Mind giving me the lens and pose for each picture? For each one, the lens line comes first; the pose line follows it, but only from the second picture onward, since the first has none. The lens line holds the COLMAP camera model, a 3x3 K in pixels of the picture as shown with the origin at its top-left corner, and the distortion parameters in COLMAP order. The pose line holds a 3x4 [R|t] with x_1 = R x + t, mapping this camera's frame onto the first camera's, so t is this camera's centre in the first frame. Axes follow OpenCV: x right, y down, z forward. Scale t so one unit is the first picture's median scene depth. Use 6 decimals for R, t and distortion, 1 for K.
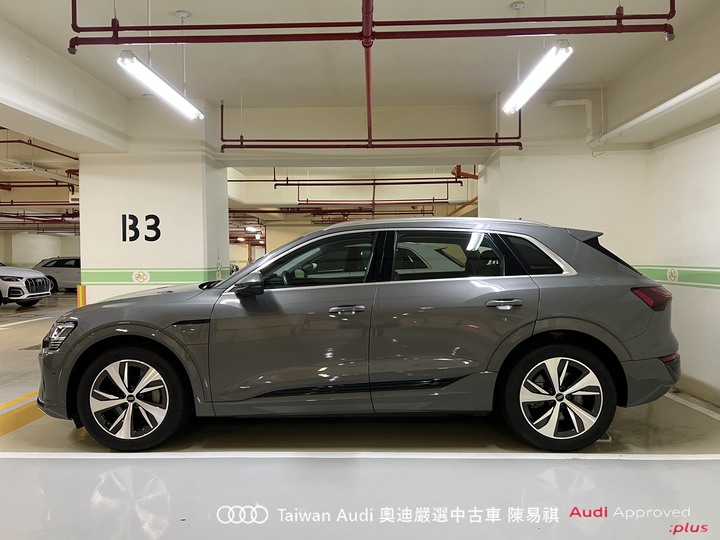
lens RADIAL K [[548.0, 0, 363.5], [0, 548.0, 271.7], [0, 0, 1]] dist [0.034925, -0.023357]
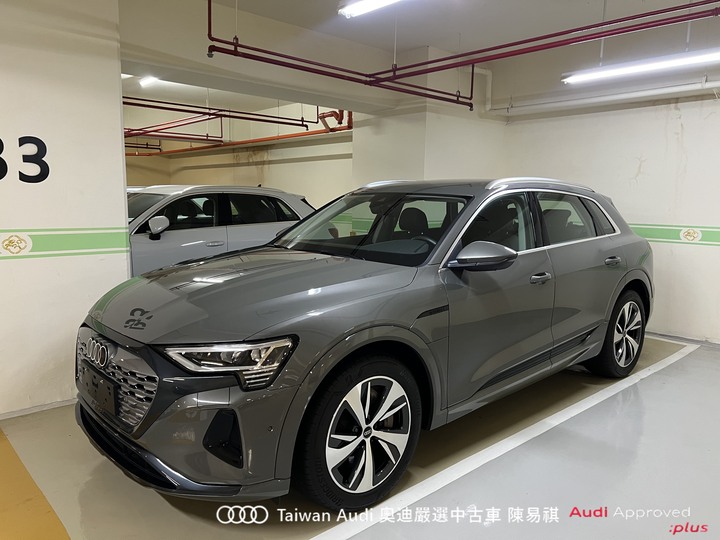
lens RADIAL K [[548.0, 0, 364.6], [0, 548.0, 266.8], [0, 0, 1]] dist [0.034925, -0.023357]
pose [[0.711900, -0.070609, 0.698722, -0.614120], [-0.001348, 0.994793, 0.101902, -0.030218], [-0.702280, -0.073486, 0.708098, 0.371130]]
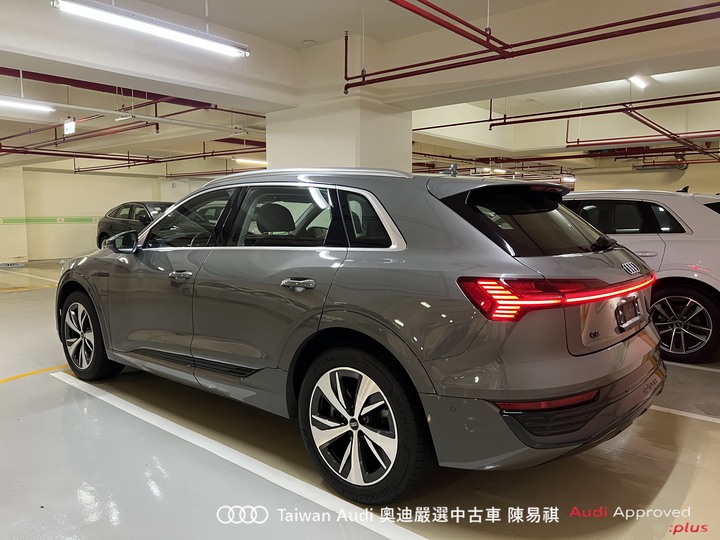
lens RADIAL K [[548.0, 0, 359.7], [0, 548.0, 270.8], [0, 0, 1]] dist [0.034925, -0.023357]
pose [[0.784531, 0.070347, -0.616086, 0.329825], [-0.019301, 0.995833, 0.089129, -0.010088], [0.619789, -0.058033, 0.782620, 0.300341]]
